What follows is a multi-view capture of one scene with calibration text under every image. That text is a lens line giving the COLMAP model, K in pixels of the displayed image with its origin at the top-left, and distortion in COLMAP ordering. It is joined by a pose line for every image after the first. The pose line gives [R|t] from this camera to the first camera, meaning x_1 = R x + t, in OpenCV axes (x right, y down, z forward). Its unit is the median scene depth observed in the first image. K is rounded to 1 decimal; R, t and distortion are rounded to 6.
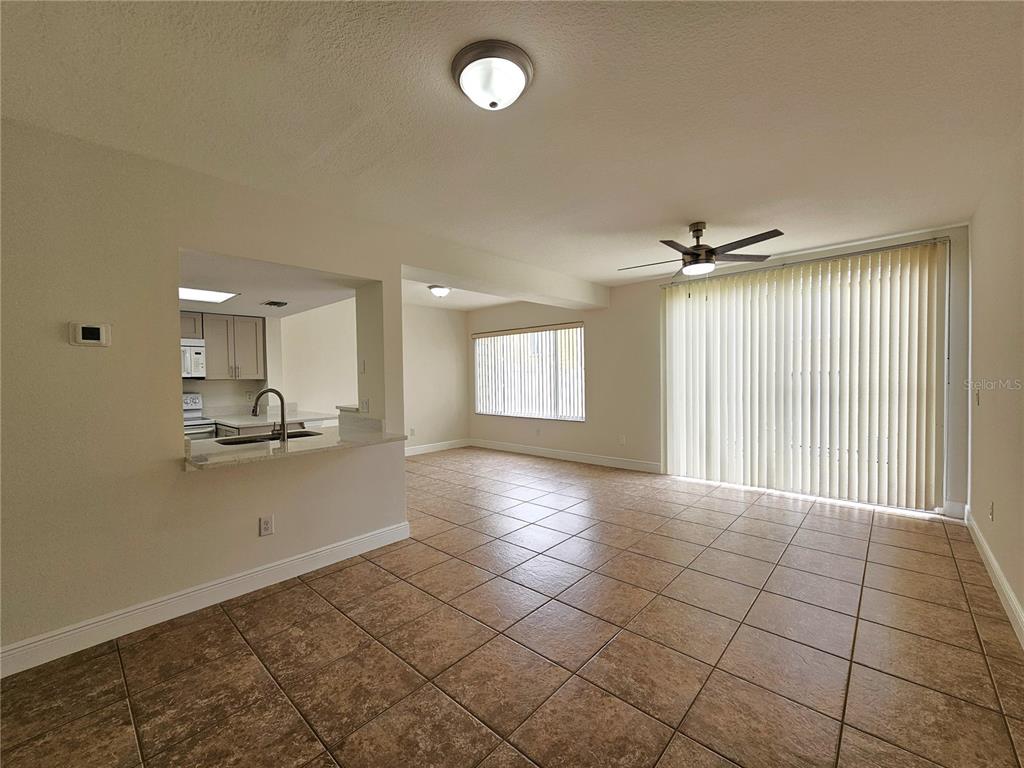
lens RADIAL K [[420.1, 0, 508.9], [0, 420.1, 383.8], [0, 0, 1]] dist [-0.002444, 0.000786]
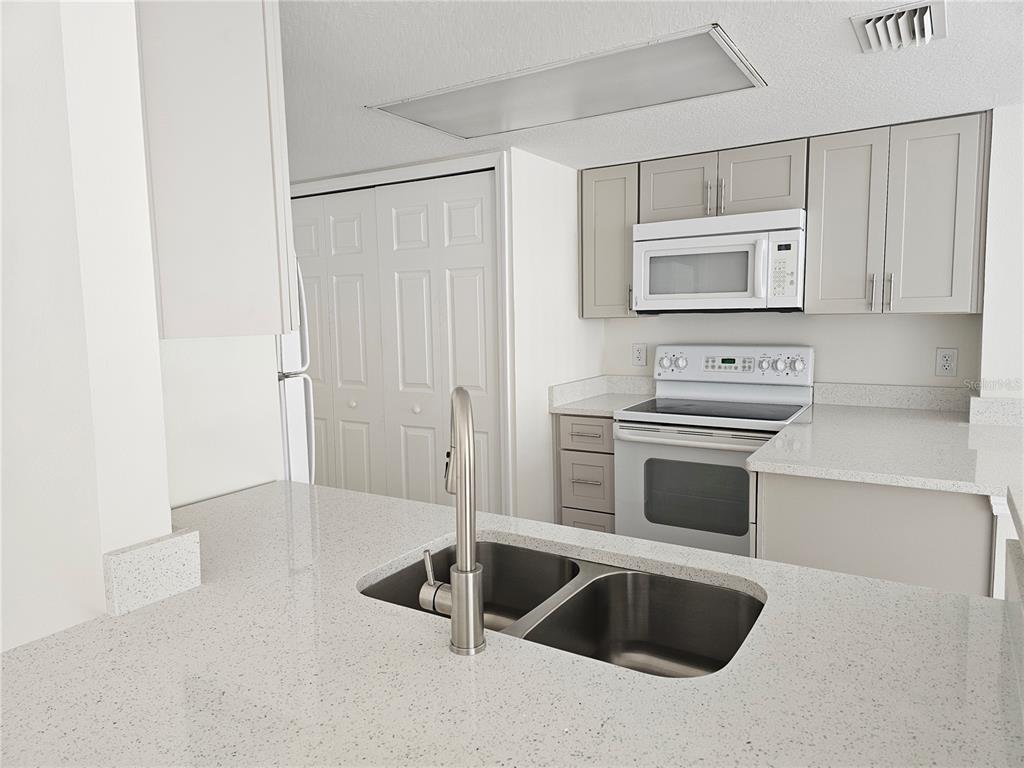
lens RADIAL K [[684.1, 0, 504.9], [0, 684.1, 385.7], [0, 0, 1]] dist [0.066085, -0.057180]
pose [[0.183268, 0.120392, -0.975663, -0.141648], [-0.001251, 0.992500, 0.122235, -0.022851], [0.983062, -0.021181, 0.182045, 0.621359]]
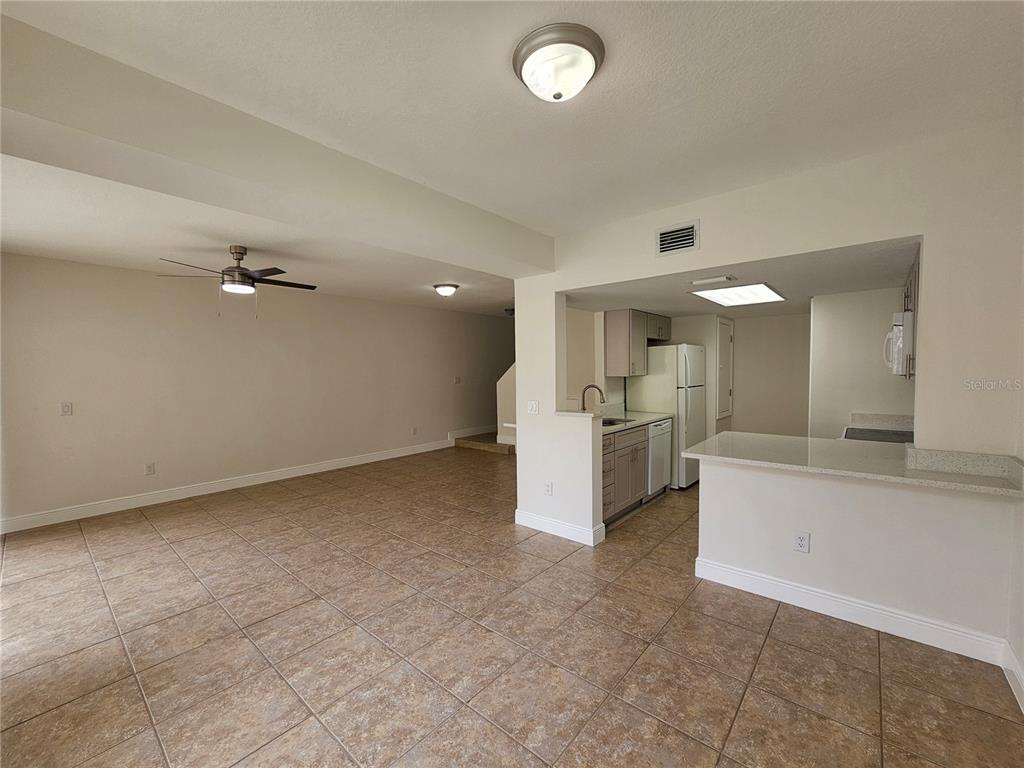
lens RADIAL K [[420.1, 0, 503.4], [0, 420.1, 384.1], [0, 0, 1]] dist [-0.002444, 0.000786]
pose [[-0.999195, 0.029894, -0.026769, -0.142991], [0.028391, 0.998091, 0.054856, -0.052989], [0.028358, 0.054052, -0.998135, 1.603036]]
